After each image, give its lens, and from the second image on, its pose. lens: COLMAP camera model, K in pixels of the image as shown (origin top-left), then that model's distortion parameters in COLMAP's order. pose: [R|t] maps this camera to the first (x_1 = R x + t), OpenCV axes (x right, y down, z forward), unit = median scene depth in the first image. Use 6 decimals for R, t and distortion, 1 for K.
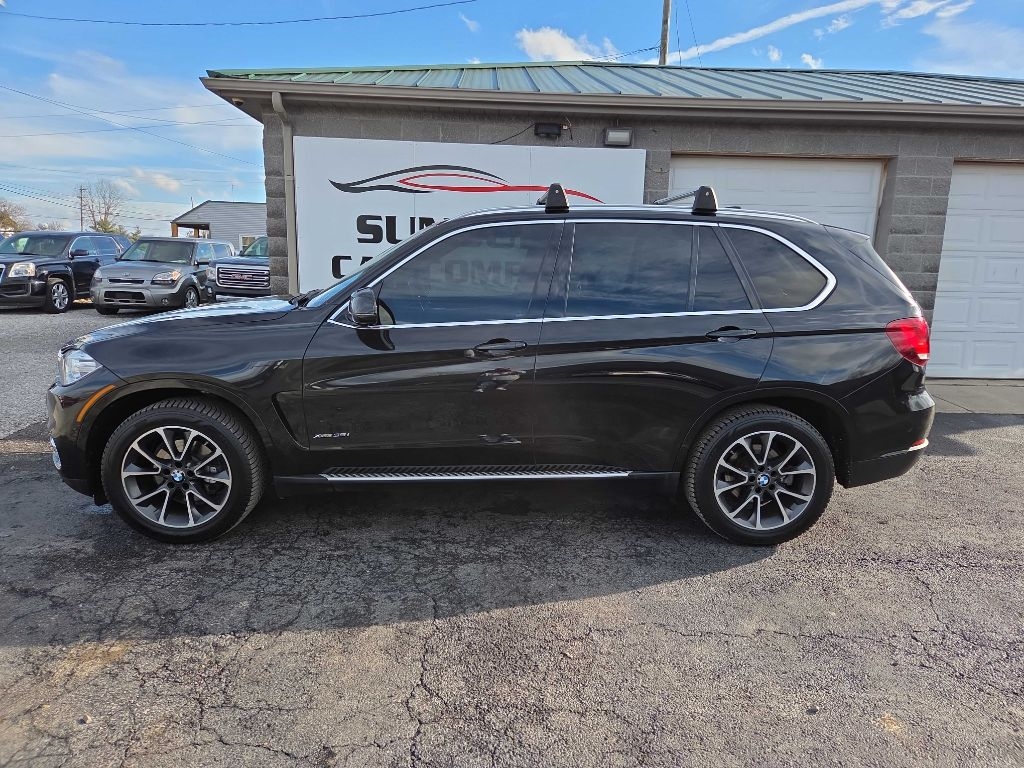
lens RADIAL K [[695.1, 0, 516.3], [0, 695.1, 383.3], [0, 0, 1]] dist [0.069406, -0.058870]
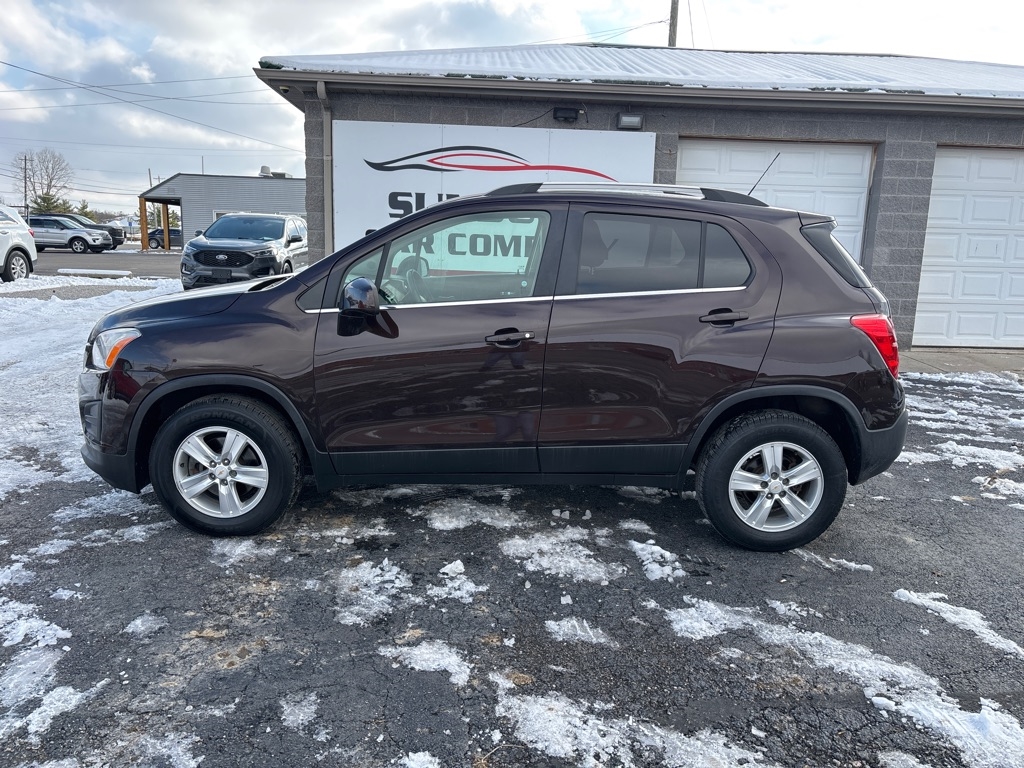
lens RADIAL K [[788.2, 0, 513.6], [0, 788.2, 381.8], [0, 0, 1]] dist [0.039031, -0.038317]
pose [[0.999966, 0.002645, 0.007787, -0.043571], [-0.002669, 0.999992, 0.003098, 0.048948], [-0.007779, -0.003118, 0.999965, -0.225441]]
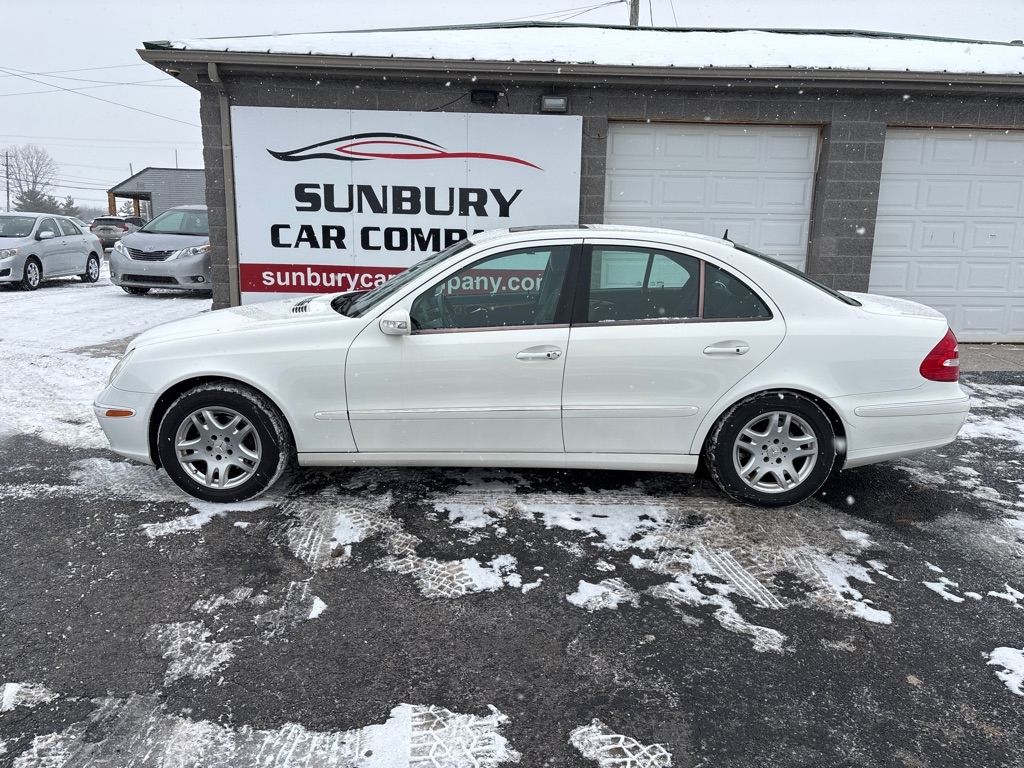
lens RADIAL K [[788.2, 0, 506.9], [0, 788.2, 389.0], [0, 0, 1]] dist [0.039031, -0.038317]
pose [[0.999932, -0.009413, 0.006892, 0.065051], [0.009255, 0.999702, 0.022573, 0.031370], [-0.007103, -0.022507, 0.999721, -0.142941]]
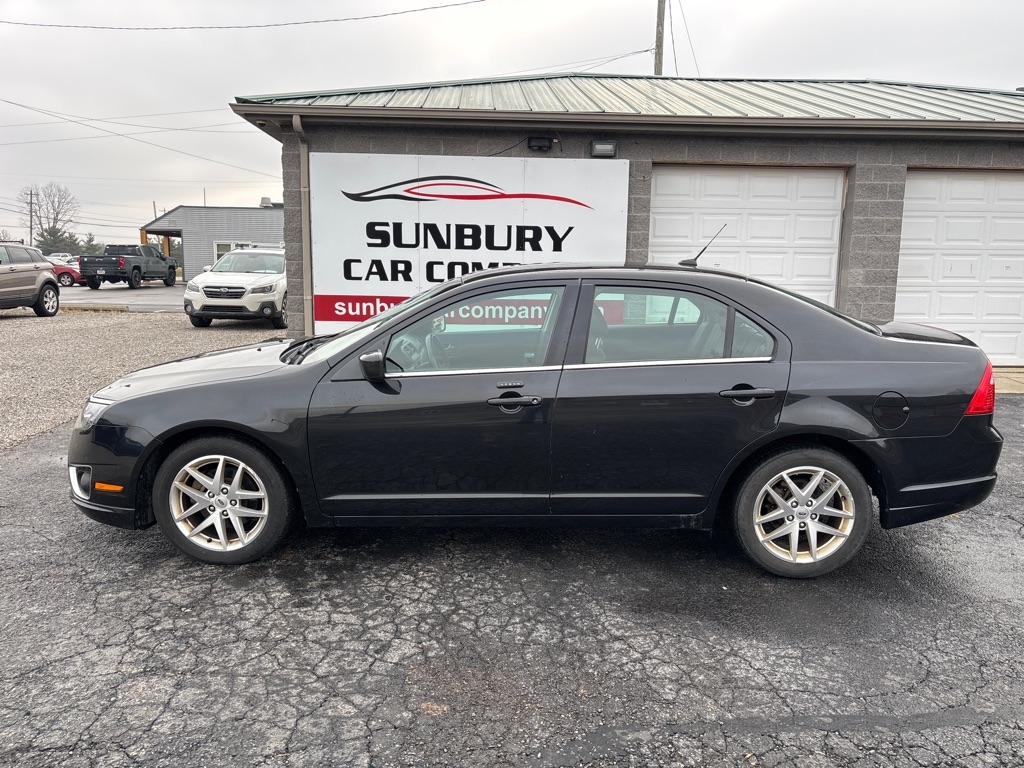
lens RADIAL K [[788.2, 0, 522.4], [0, 788.2, 381.2], [0, 0, 1]] dist [0.039031, -0.038317]
pose [[0.999864, -0.013350, 0.009700, 0.000603], [0.013626, 0.999486, -0.029004, 0.047473], [-0.009308, 0.029132, 0.999532, -0.230099]]
